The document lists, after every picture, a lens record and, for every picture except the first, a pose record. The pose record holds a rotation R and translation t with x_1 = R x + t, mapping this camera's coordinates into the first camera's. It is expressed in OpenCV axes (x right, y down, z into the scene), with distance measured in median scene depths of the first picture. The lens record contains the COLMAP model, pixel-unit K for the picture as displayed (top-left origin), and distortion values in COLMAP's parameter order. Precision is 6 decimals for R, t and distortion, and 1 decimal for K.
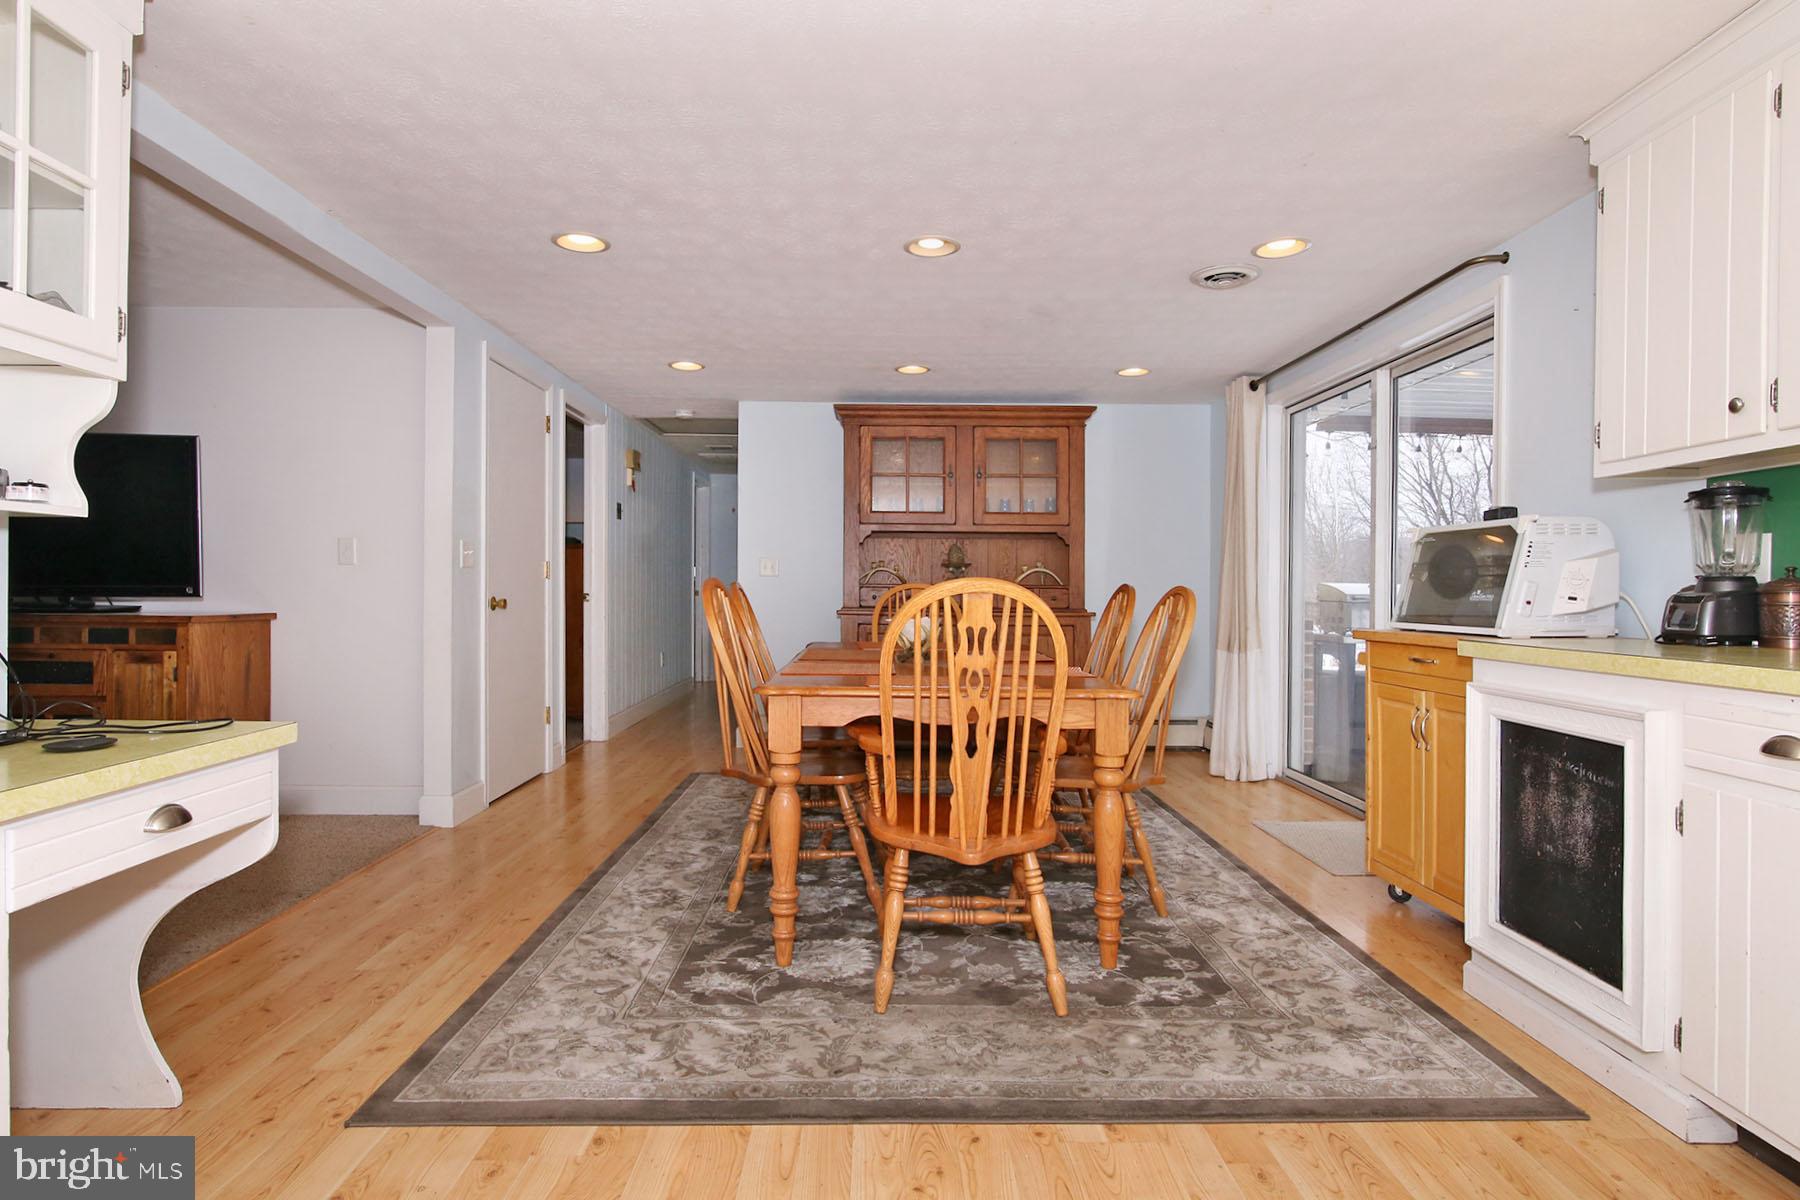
lens RADIAL K [[958.9, 0, 900.0], [0, 958.9, 600.0], [0, 0, 1]] dist [0.015636, -0.000174]
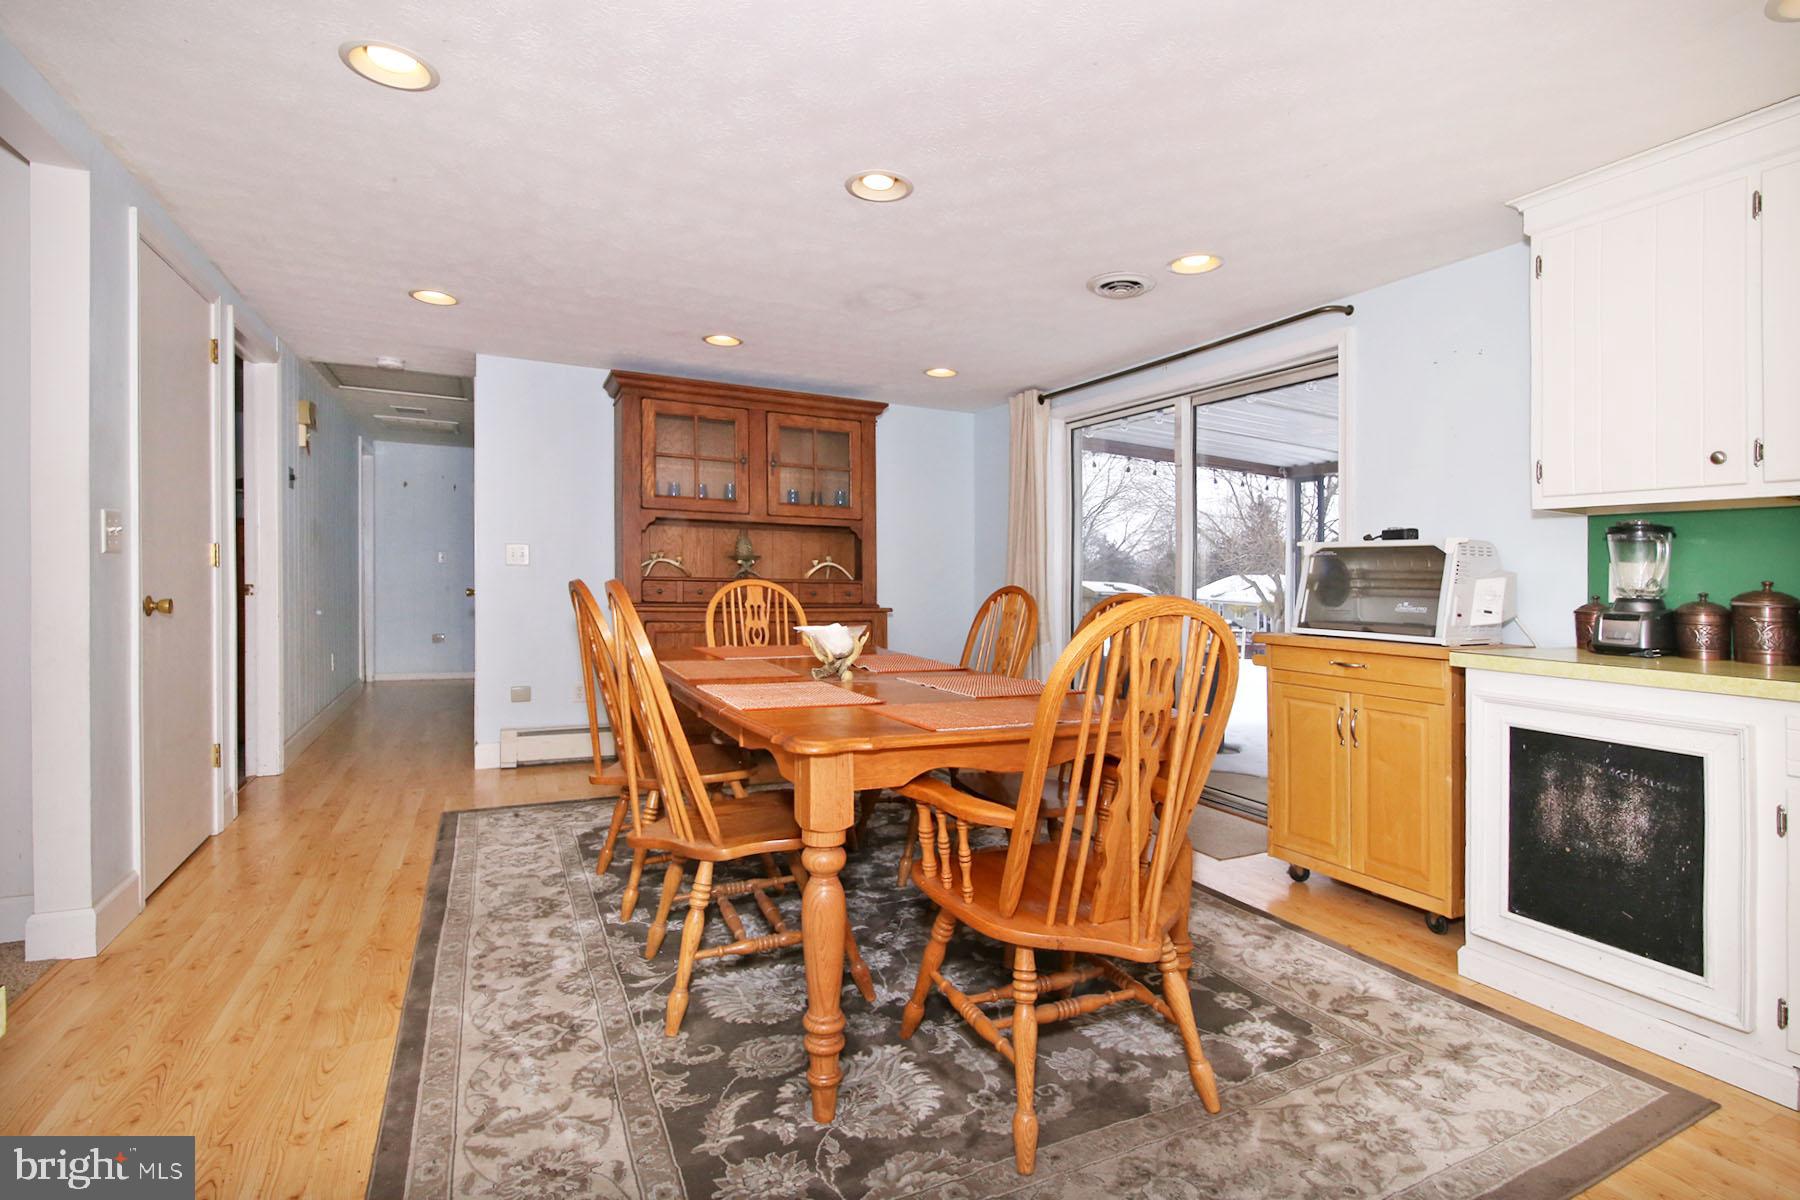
lens RADIAL K [[820.7, 0, 900.0], [0, 820.7, 600.0], [0, 0, 1]] dist [-0.022059, 0.006526]
pose [[0.891044, -0.002964, 0.453907, -0.298765], [-0.008394, 0.999700, 0.023005, -0.025053], [-0.453839, -0.024309, 0.890752, 0.368902]]
